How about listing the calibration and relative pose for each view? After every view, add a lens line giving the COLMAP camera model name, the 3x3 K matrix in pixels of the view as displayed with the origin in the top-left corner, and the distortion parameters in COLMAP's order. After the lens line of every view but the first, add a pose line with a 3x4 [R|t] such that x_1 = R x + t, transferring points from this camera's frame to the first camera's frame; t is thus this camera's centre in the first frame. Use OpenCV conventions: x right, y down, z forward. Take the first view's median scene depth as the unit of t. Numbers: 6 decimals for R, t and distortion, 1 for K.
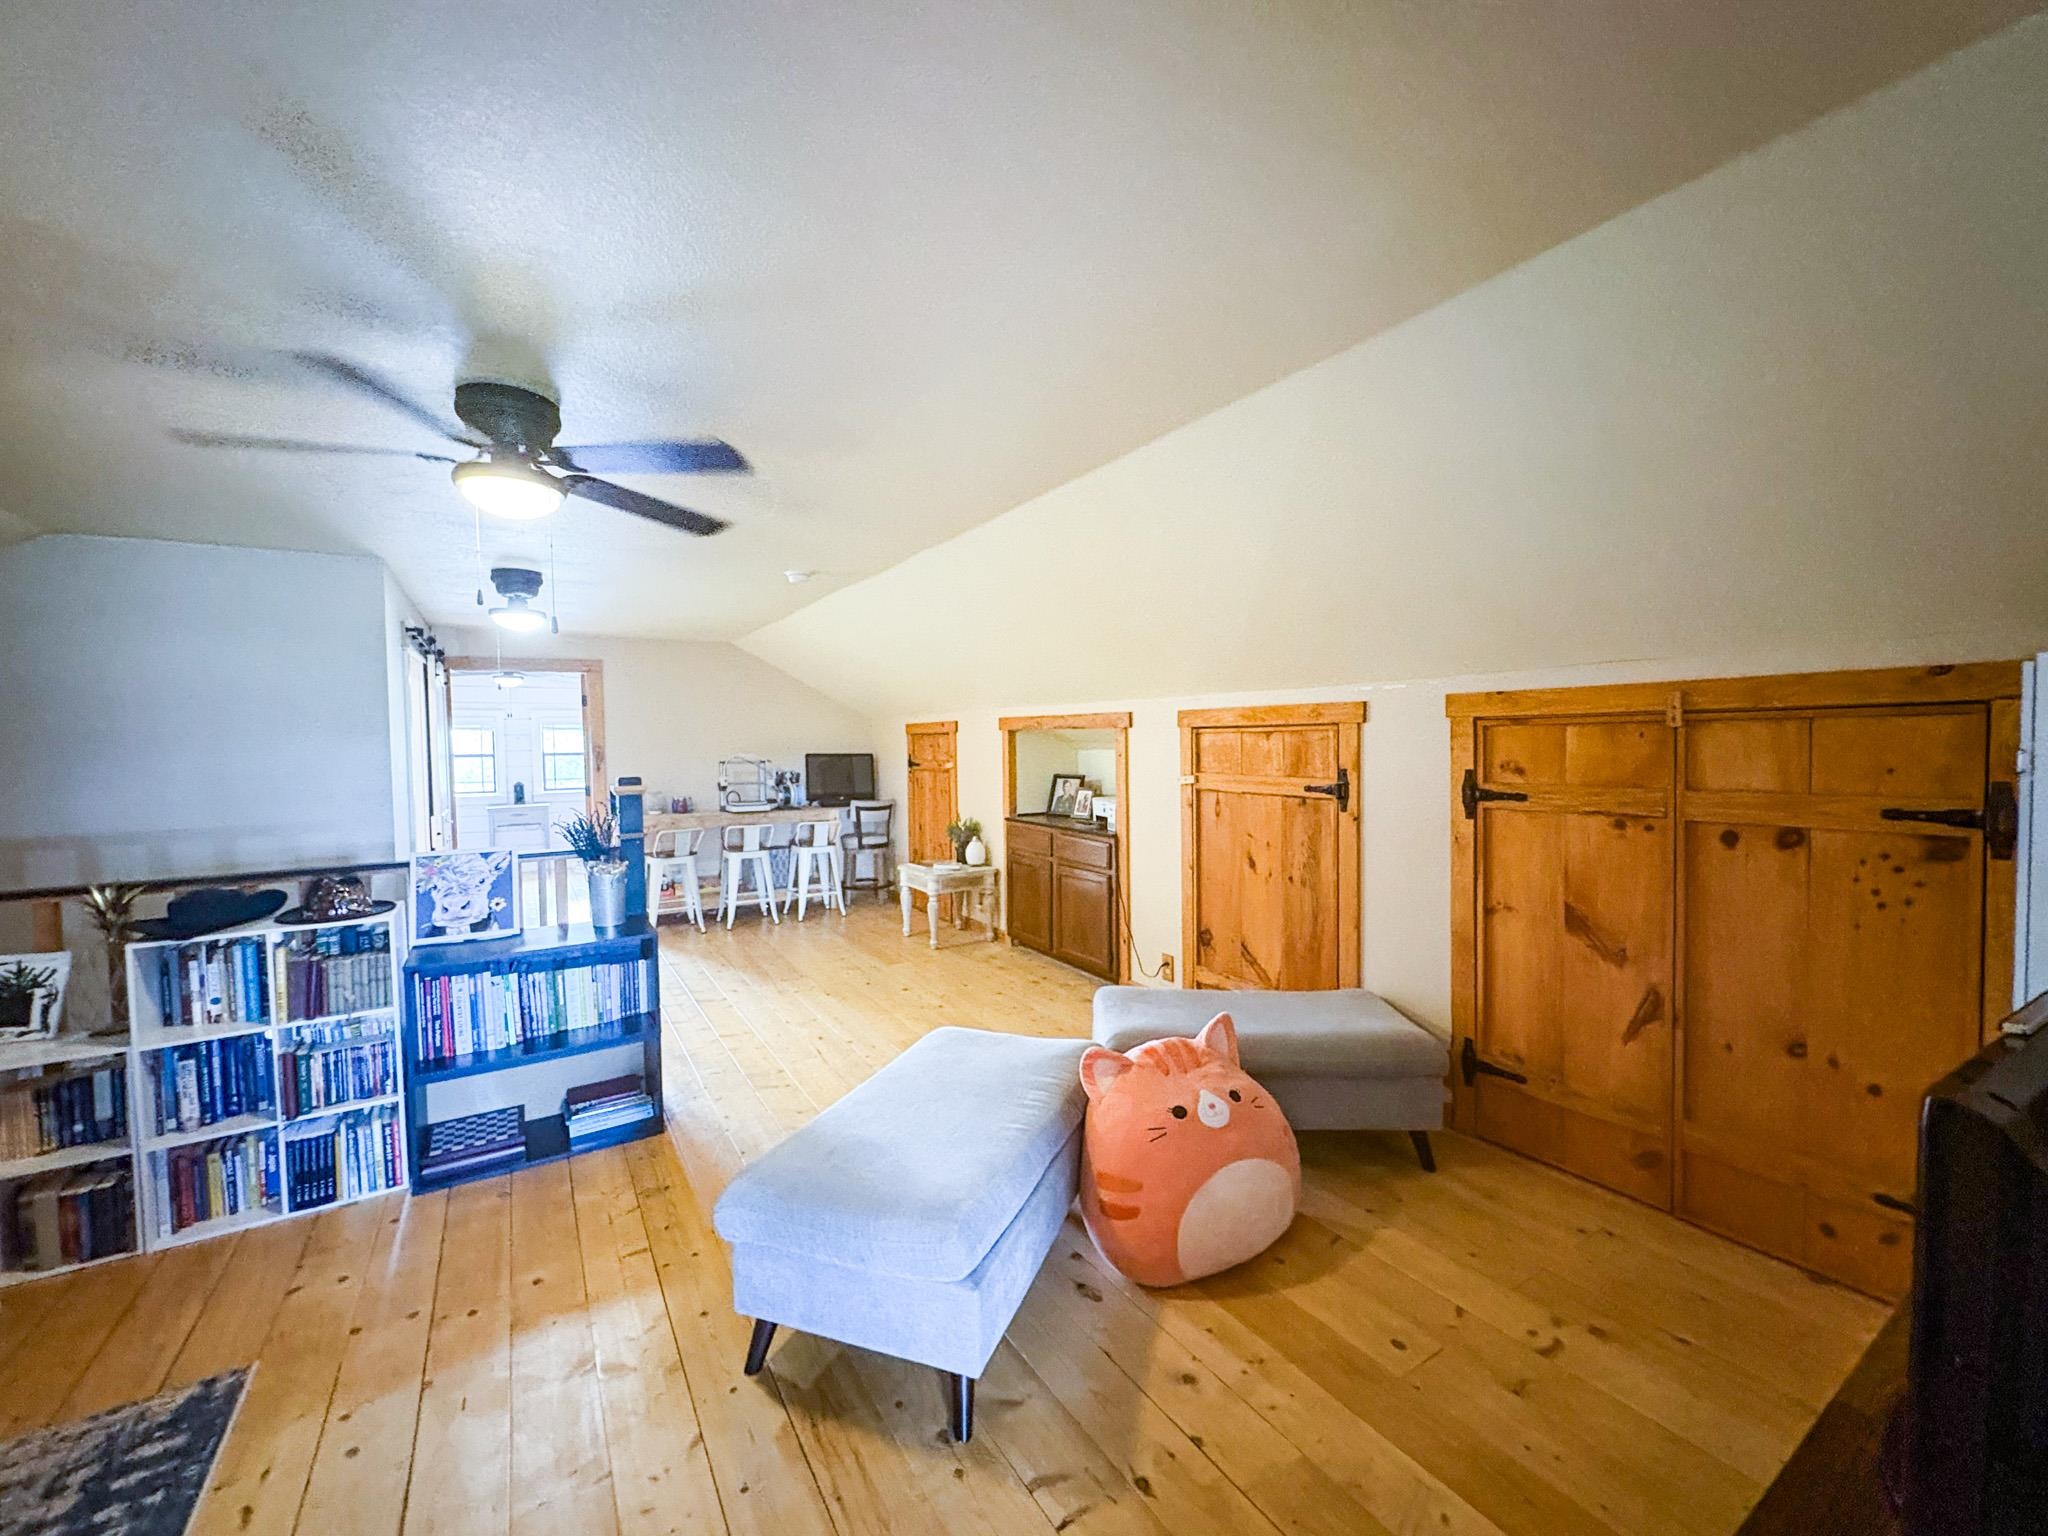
lens RADIAL K [[816.6, 0, 1023.4], [0, 816.6, 774.0], [0, 0, 1]] dist [0.003026, -0.000073]
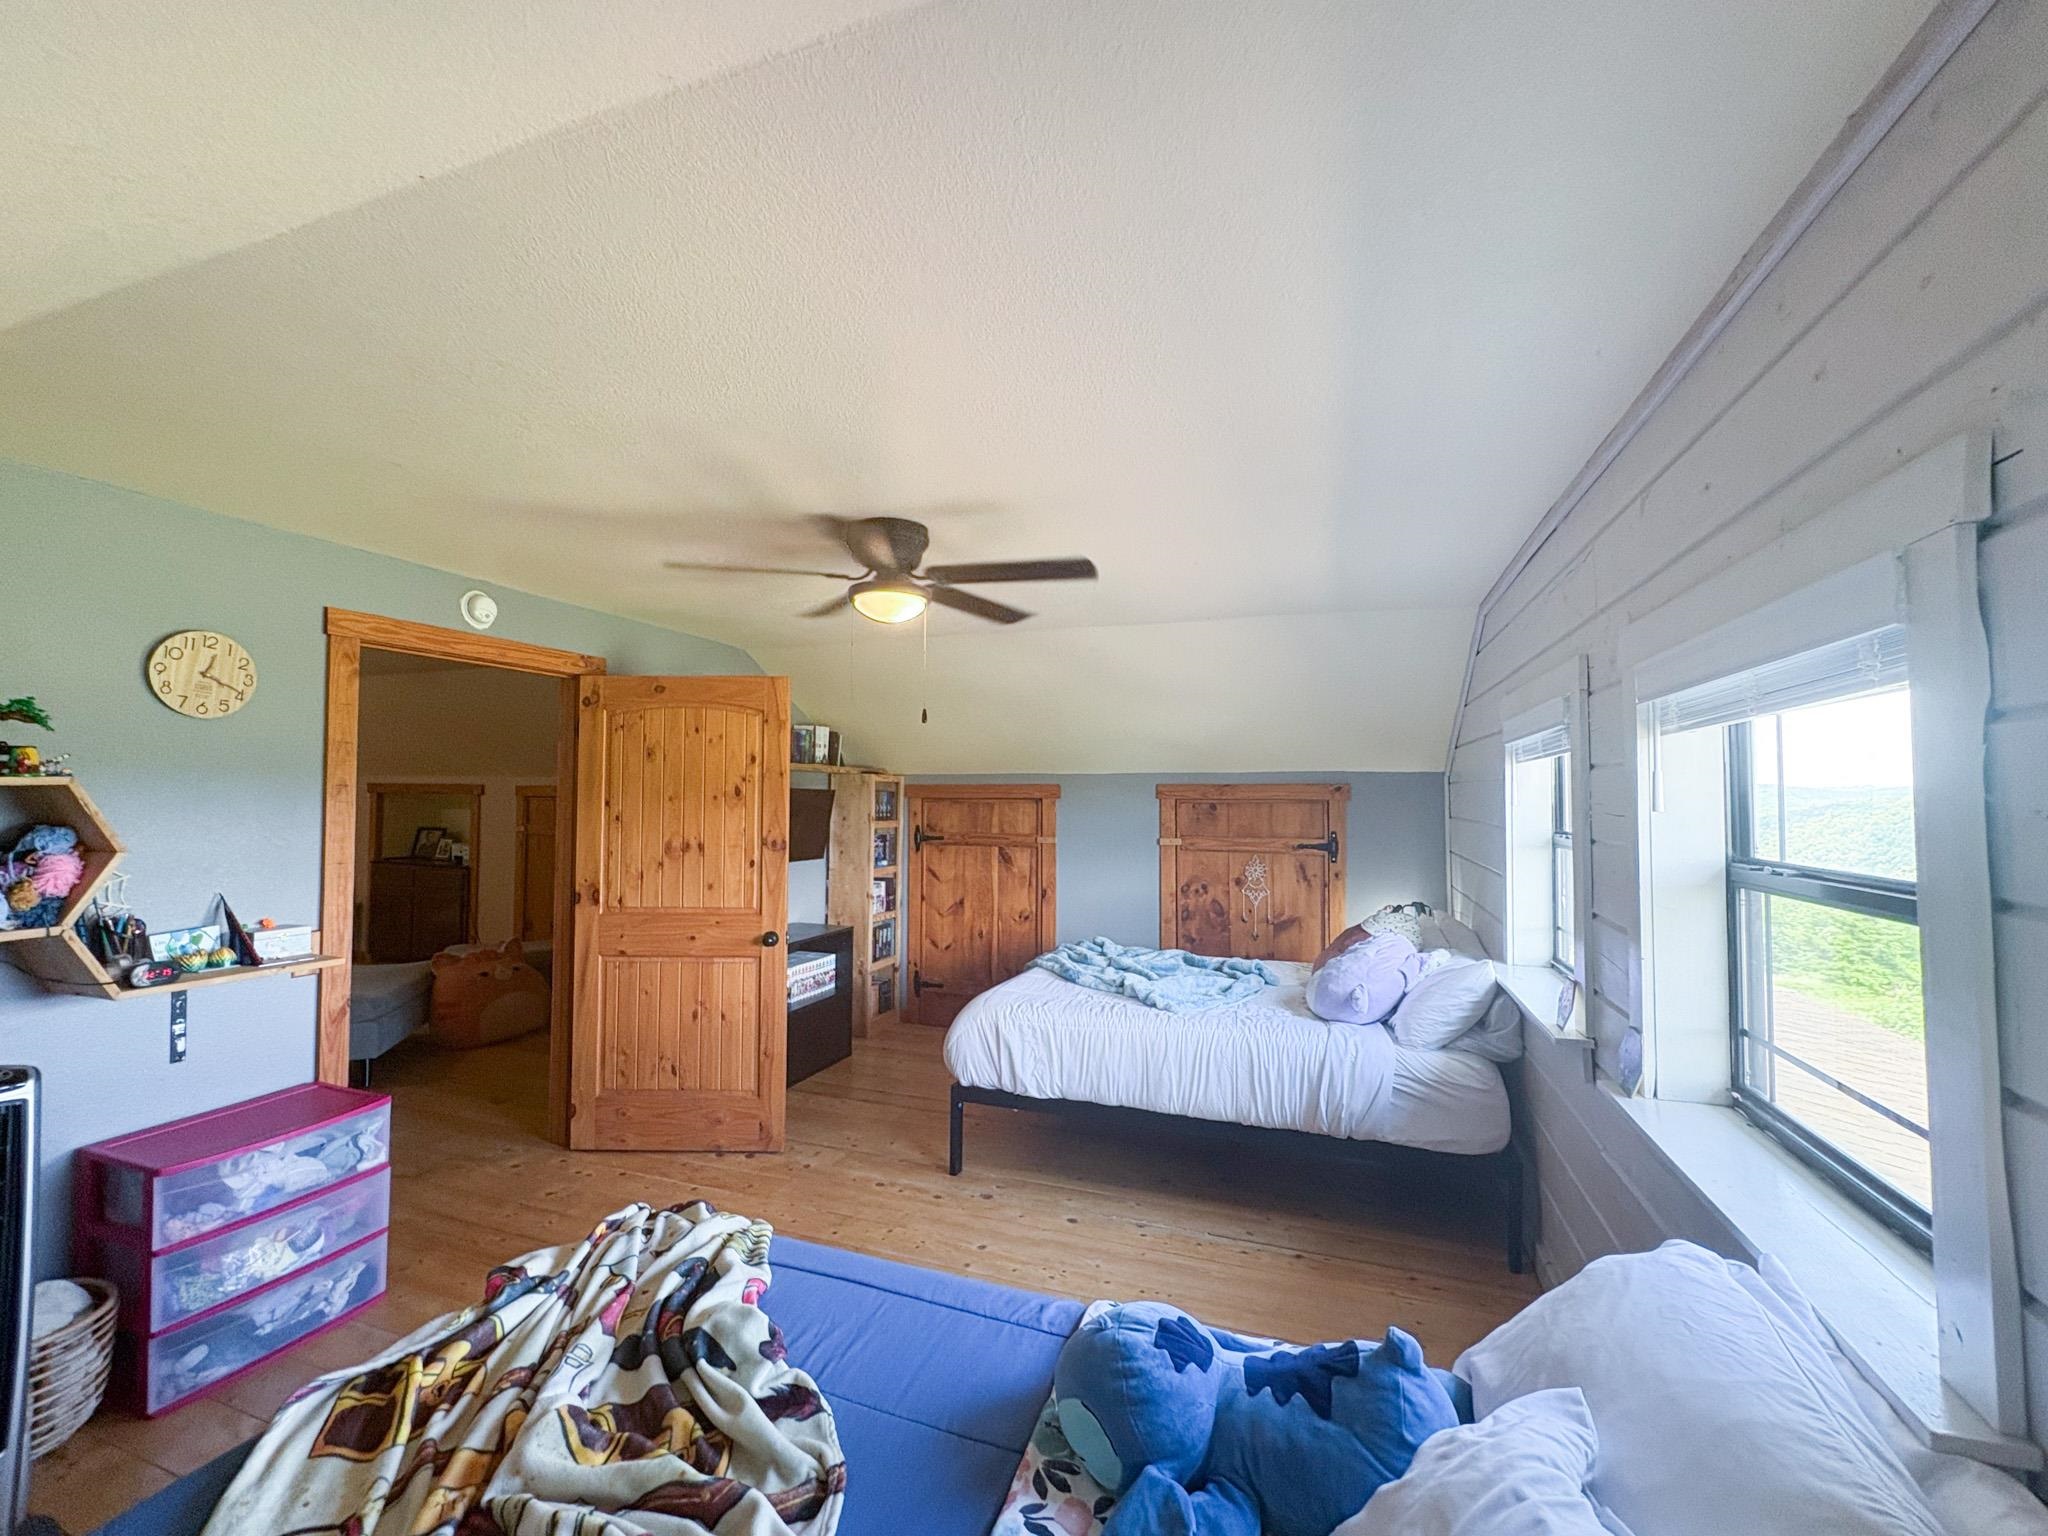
lens RADIAL K [[816.6, 0, 1014.5], [0, 816.6, 767.3], [0, 0, 1]] dist [0.003026, -0.000073]
pose [[0.783851, 0.039500, 0.619691, -0.034412], [0.009741, 0.997070, -0.075877, 0.014787], [-0.620872, 0.065513, 0.781170, -0.718841]]
